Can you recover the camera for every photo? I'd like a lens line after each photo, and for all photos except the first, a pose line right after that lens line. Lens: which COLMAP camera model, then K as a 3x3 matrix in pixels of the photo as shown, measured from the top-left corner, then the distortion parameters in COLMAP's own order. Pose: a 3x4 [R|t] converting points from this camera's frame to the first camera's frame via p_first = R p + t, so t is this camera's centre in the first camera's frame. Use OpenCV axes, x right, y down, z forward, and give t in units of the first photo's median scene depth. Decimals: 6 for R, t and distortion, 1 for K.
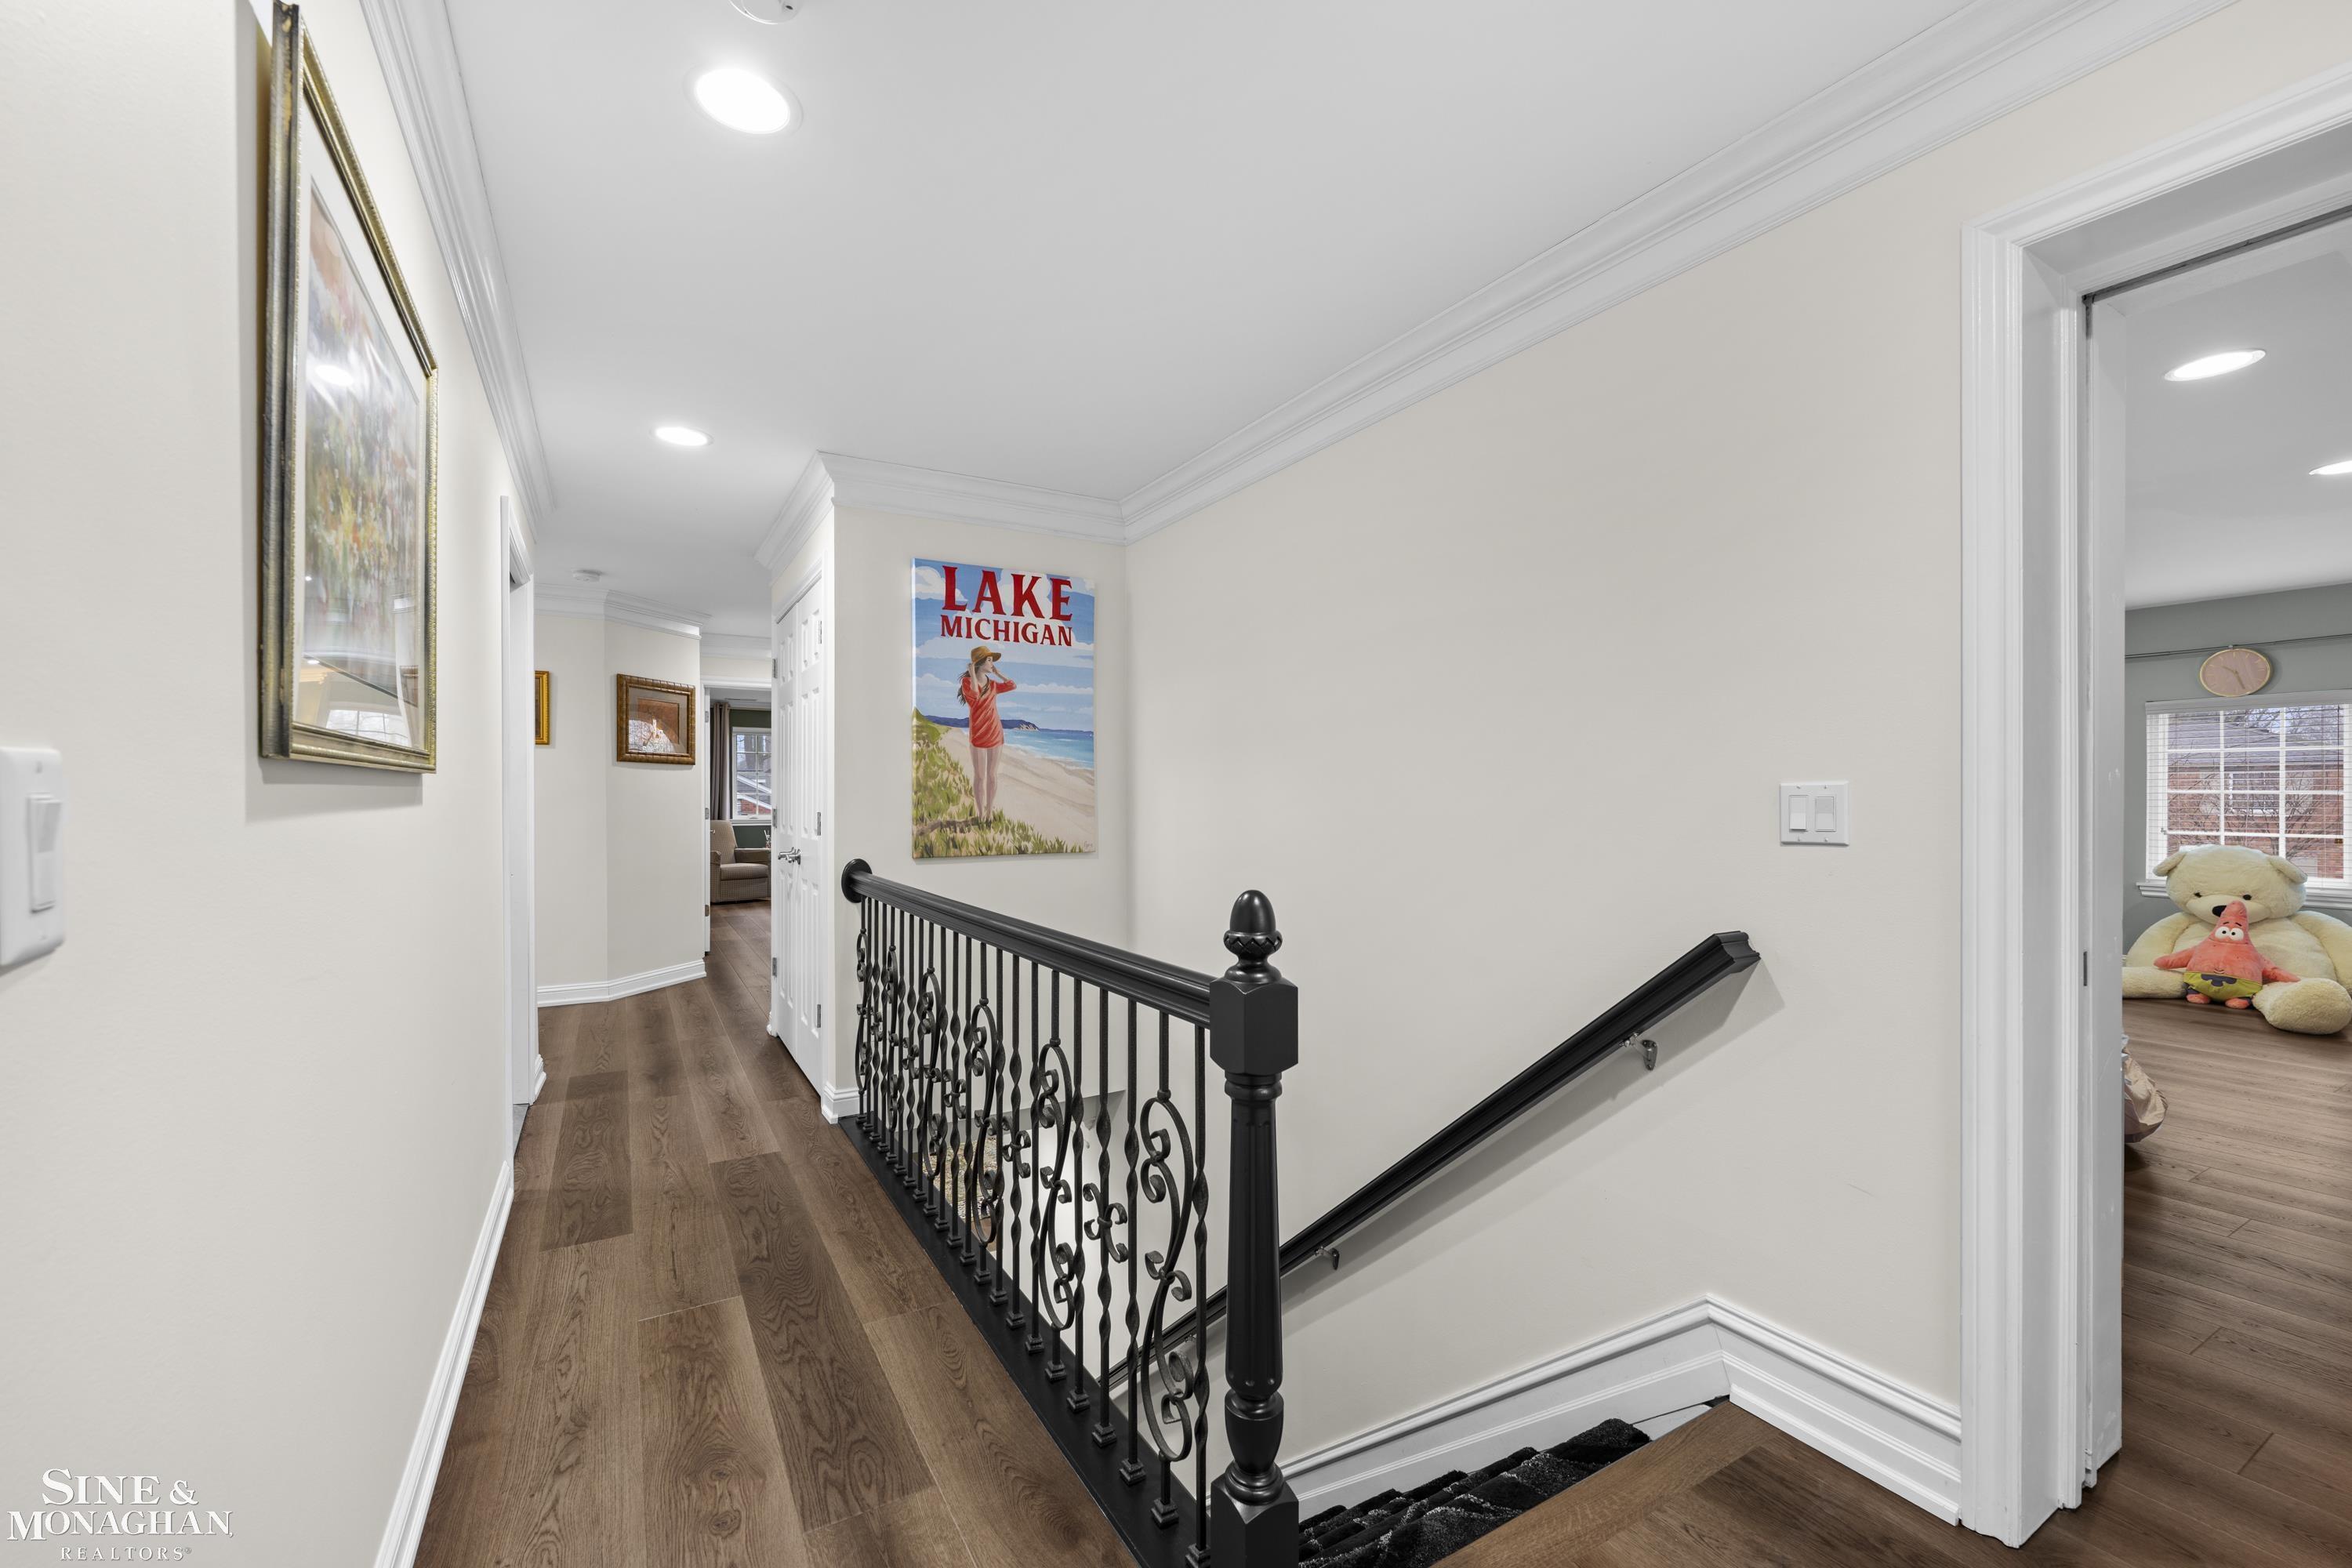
lens RADIAL K [[942.4, 0, 1180.4], [0, 942.4, 787.2], [0, 0, 1]] dist [0.000064, -0.000080]
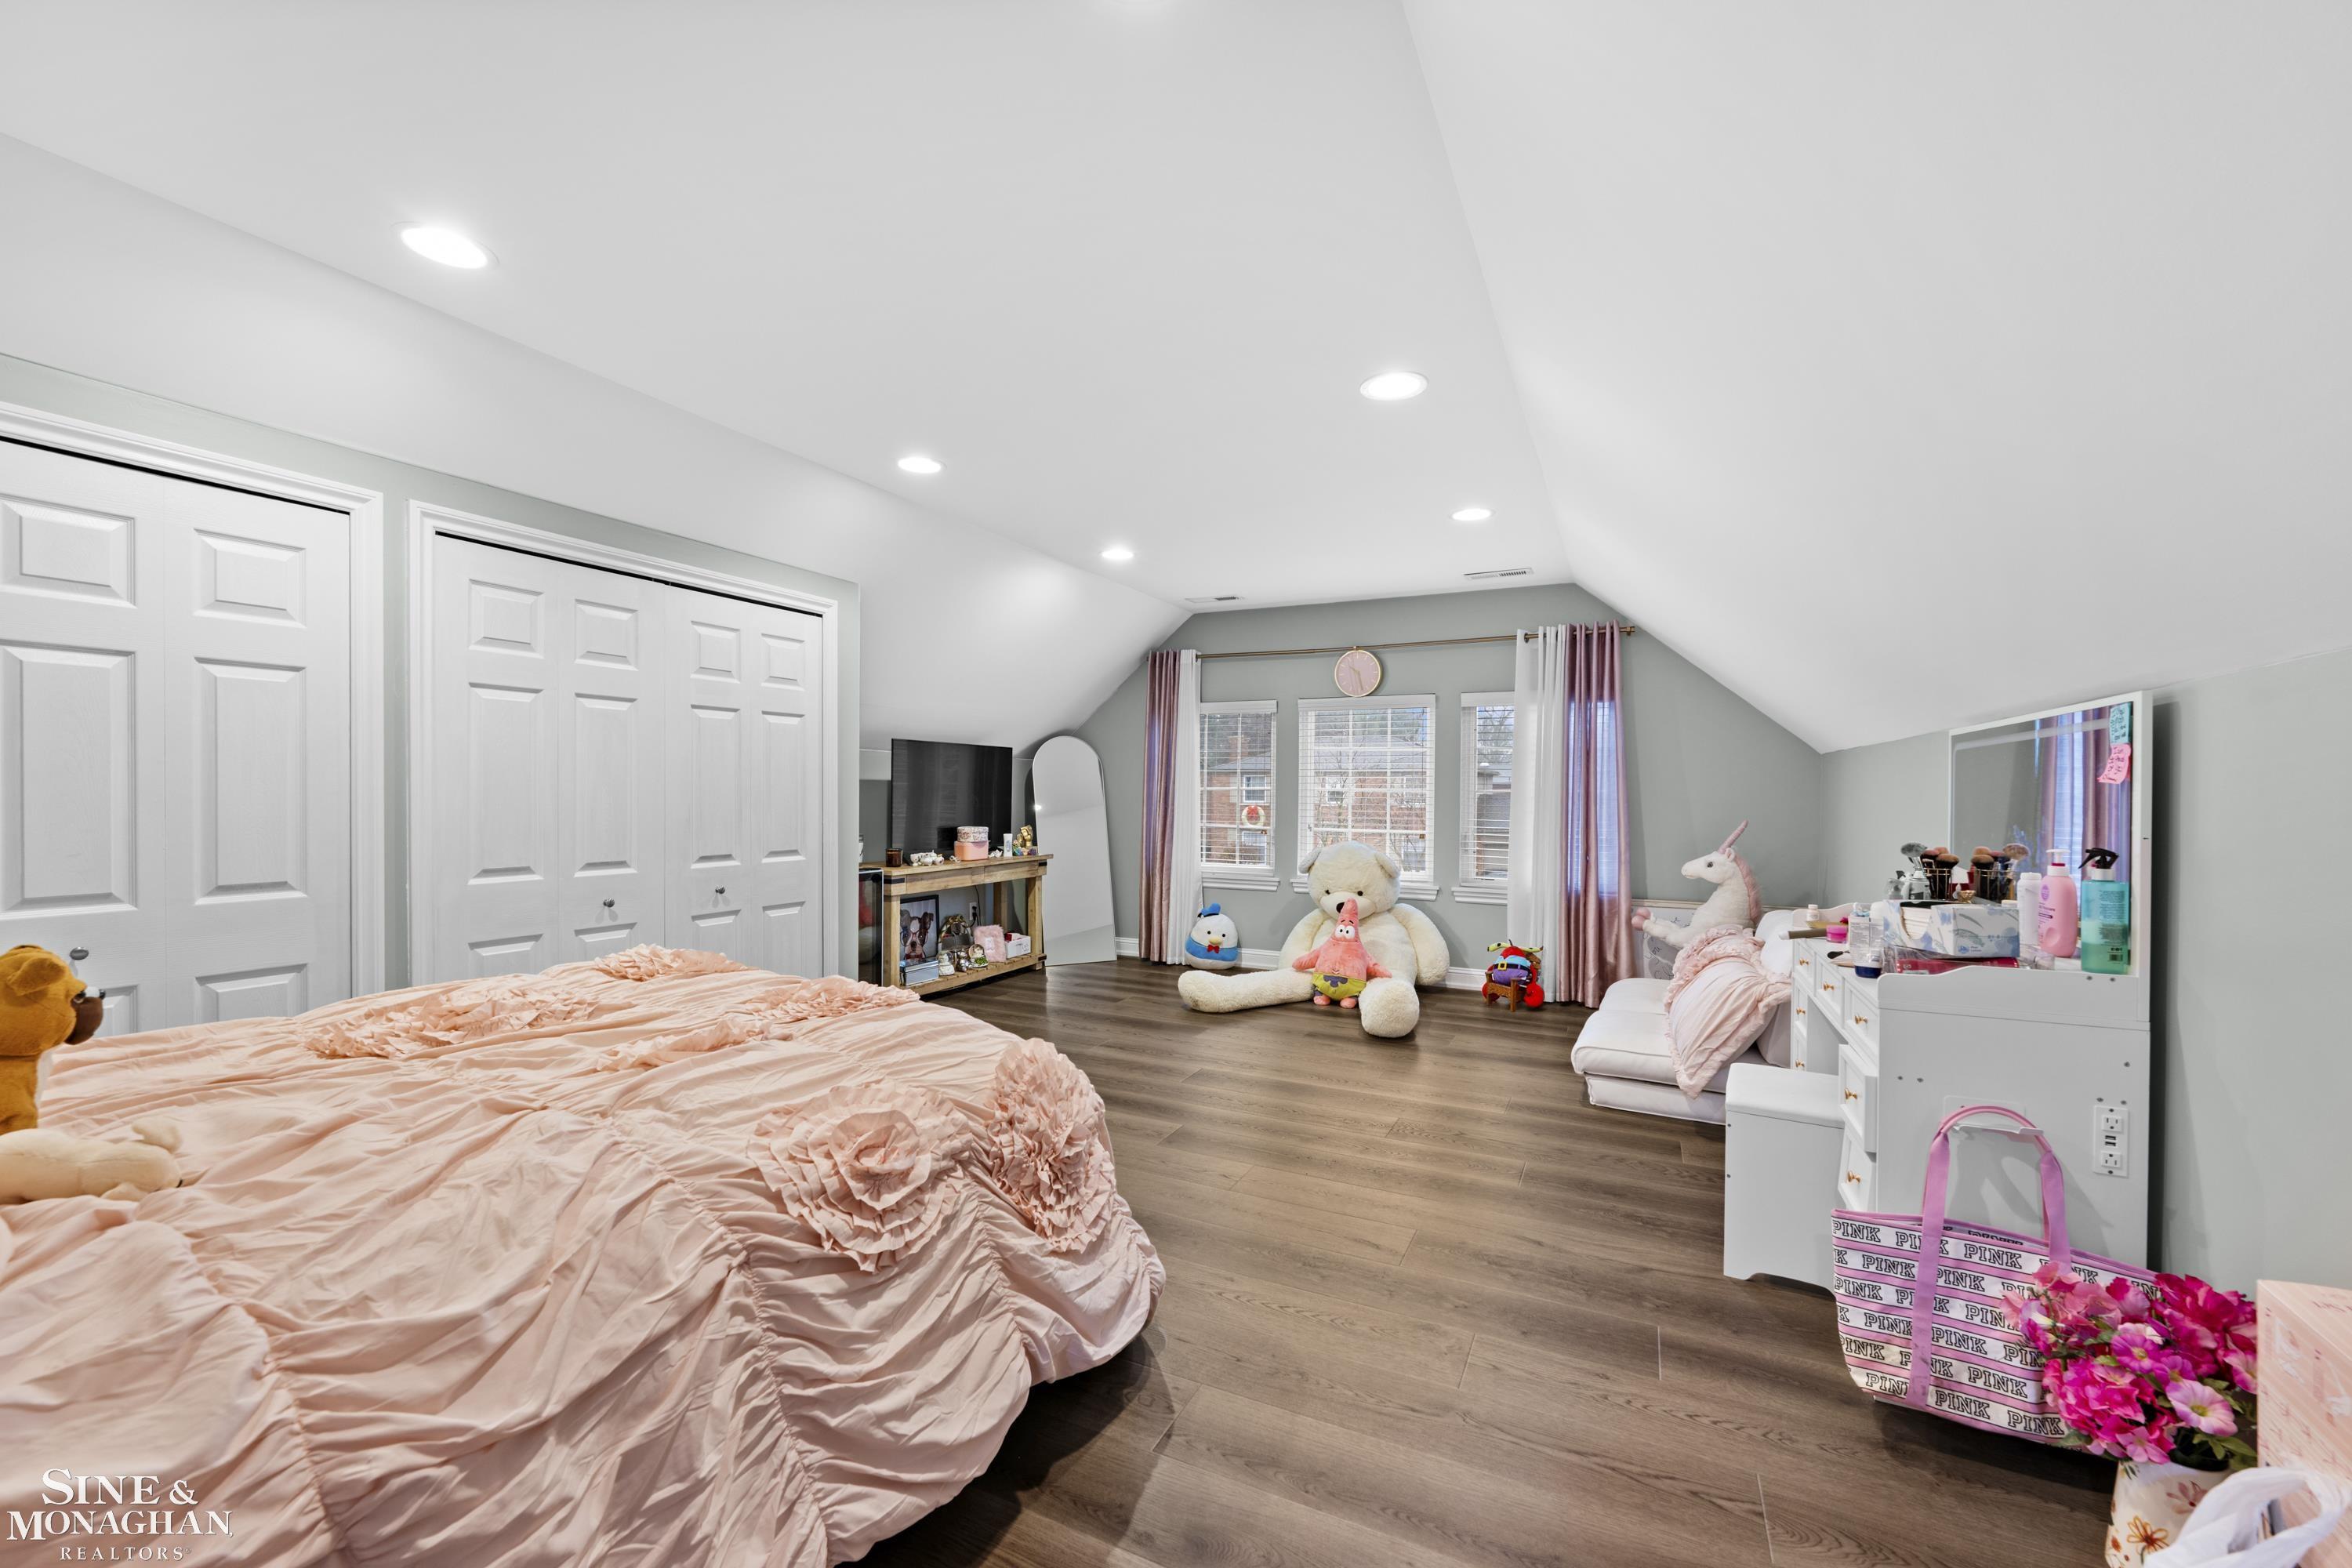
lens RADIAL K [[942.4, 0, 1170.5], [0, 942.4, 787.8], [0, 0, 1]] dist [0.000064, -0.000080]
pose [[0.830183, 0.007884, 0.557435, 0.402610], [-0.010713, 0.999941, 0.001813, 0.004196], [-0.557388, -0.007477, 0.830218, 0.277382]]
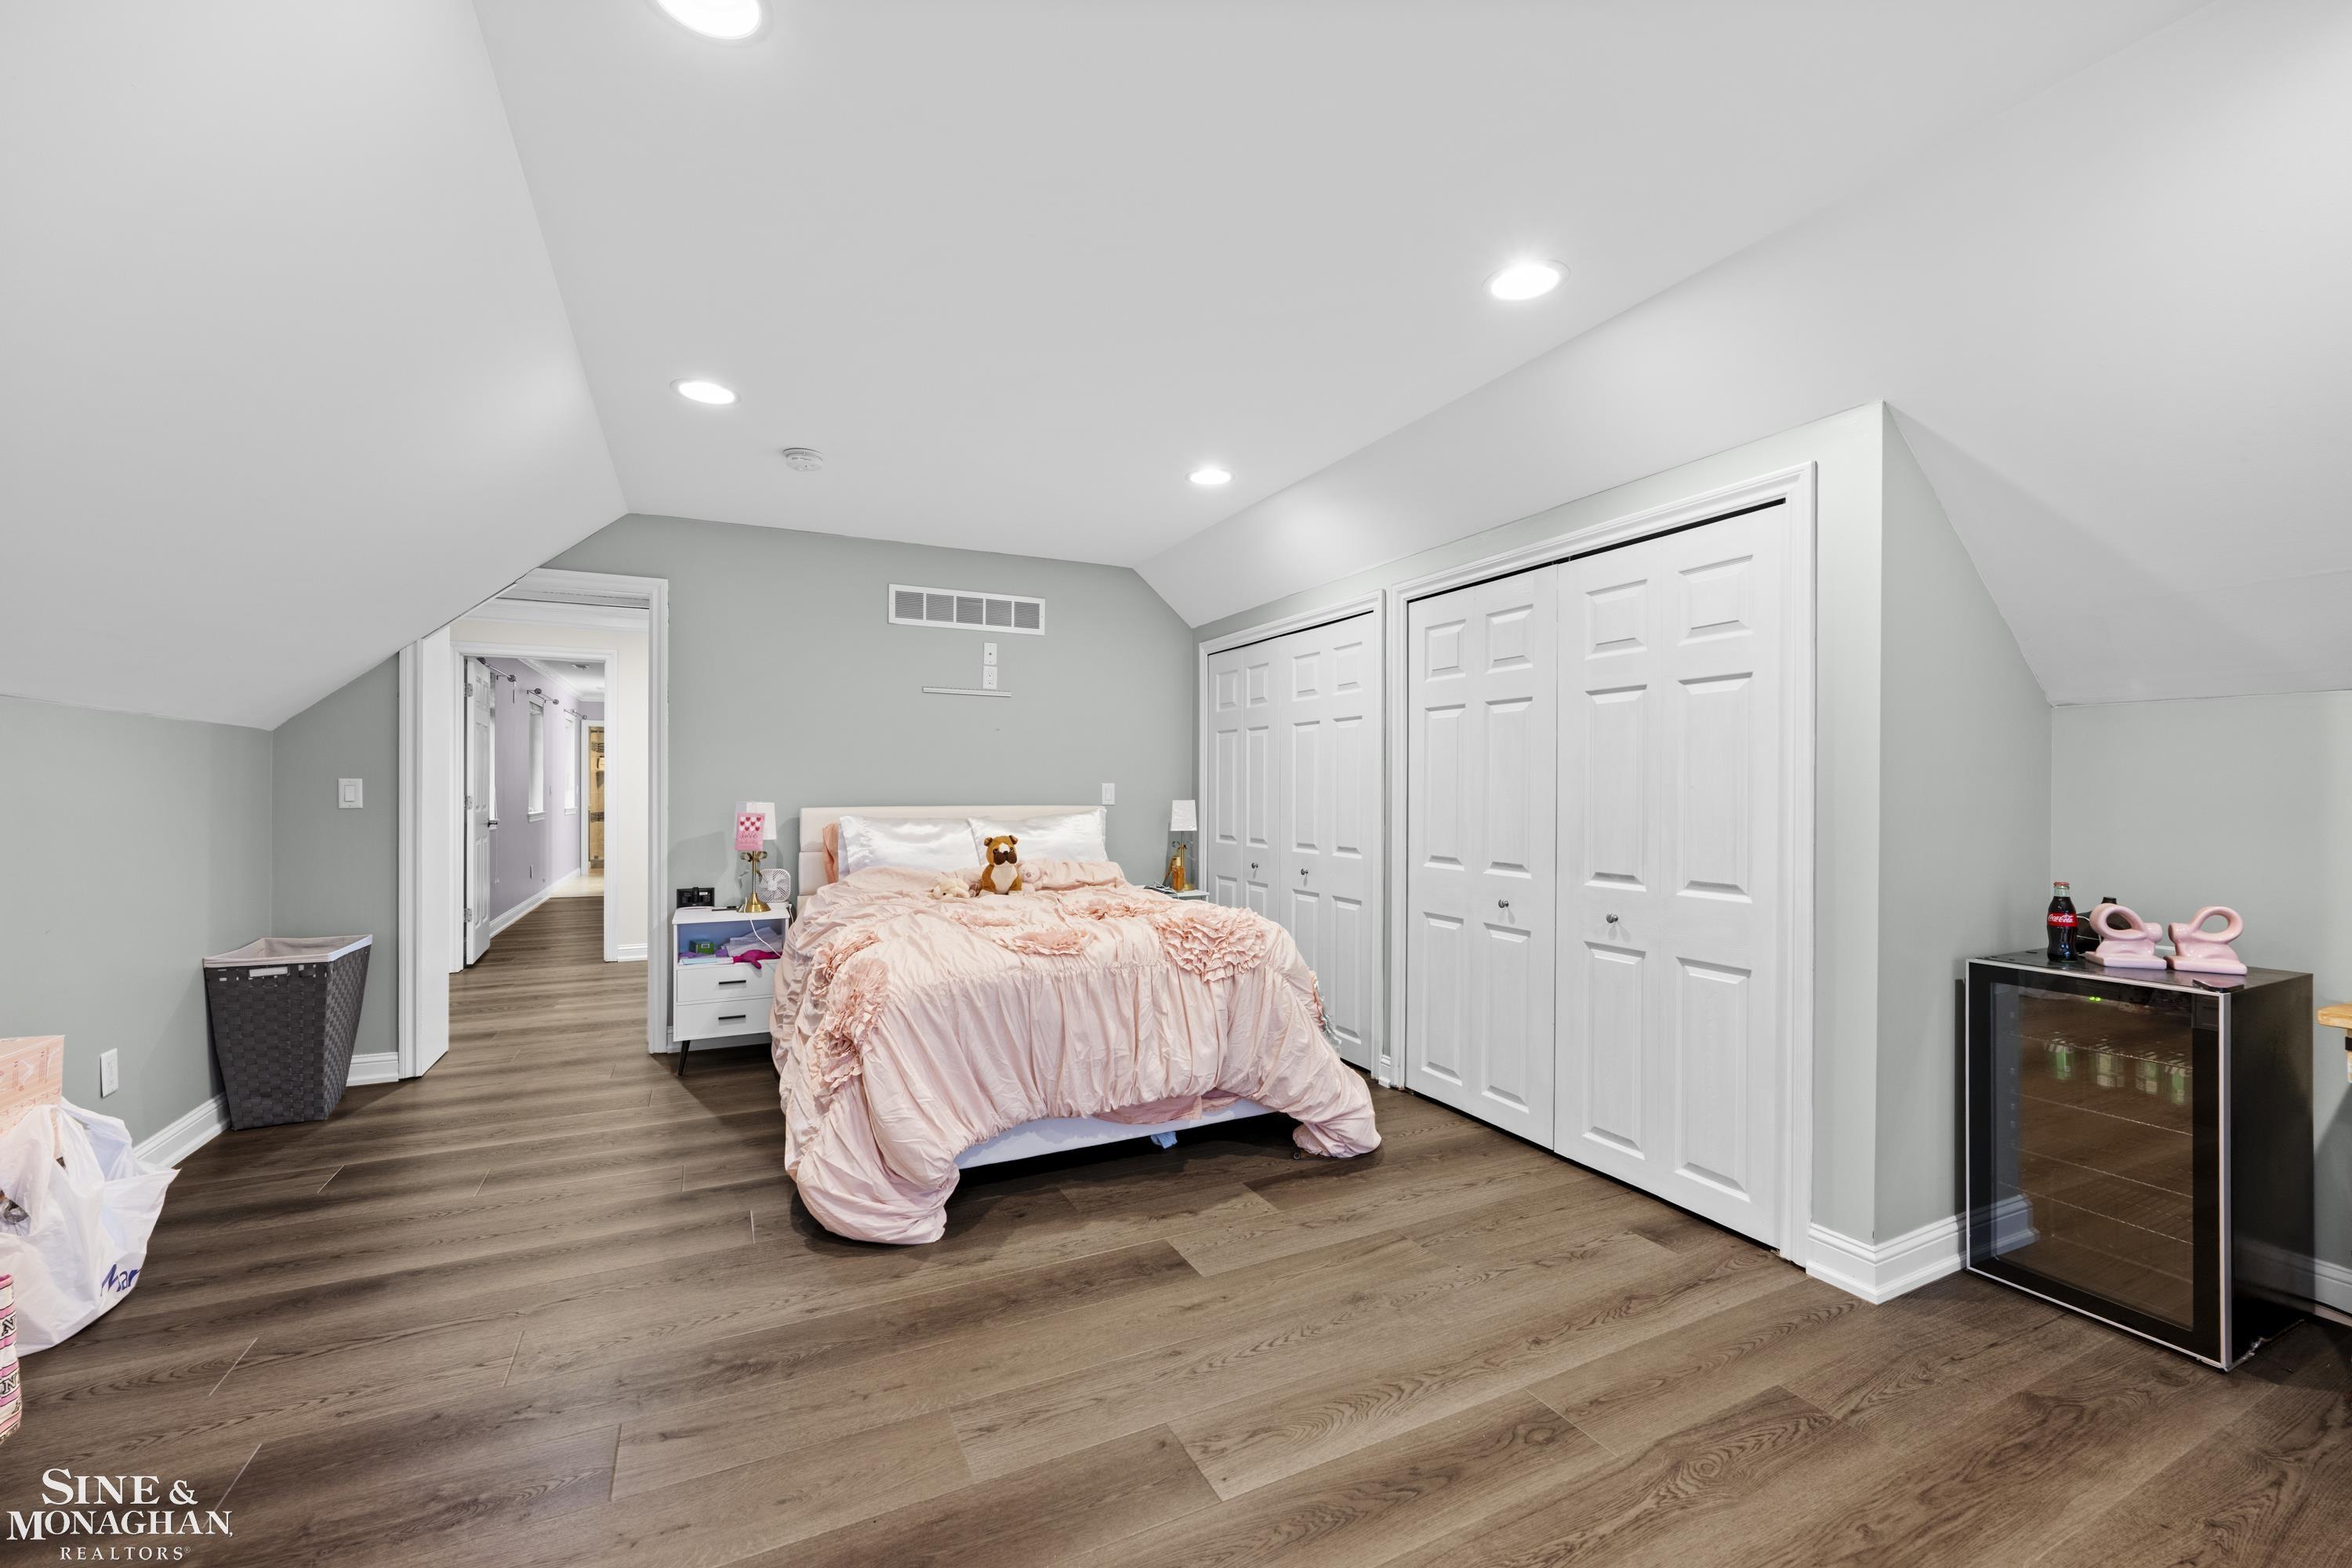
lens RADIAL K [[942.4, 0, 1173.2], [0, 942.4, 794.8], [0, 0, 1]] dist [0.000064, -0.000080]
pose [[-0.094673, -0.007950, -0.995477, 0.700284], [-0.014875, 0.999868, -0.006570, 0.010976], [0.995397, 0.014186, -0.094779, 0.519328]]
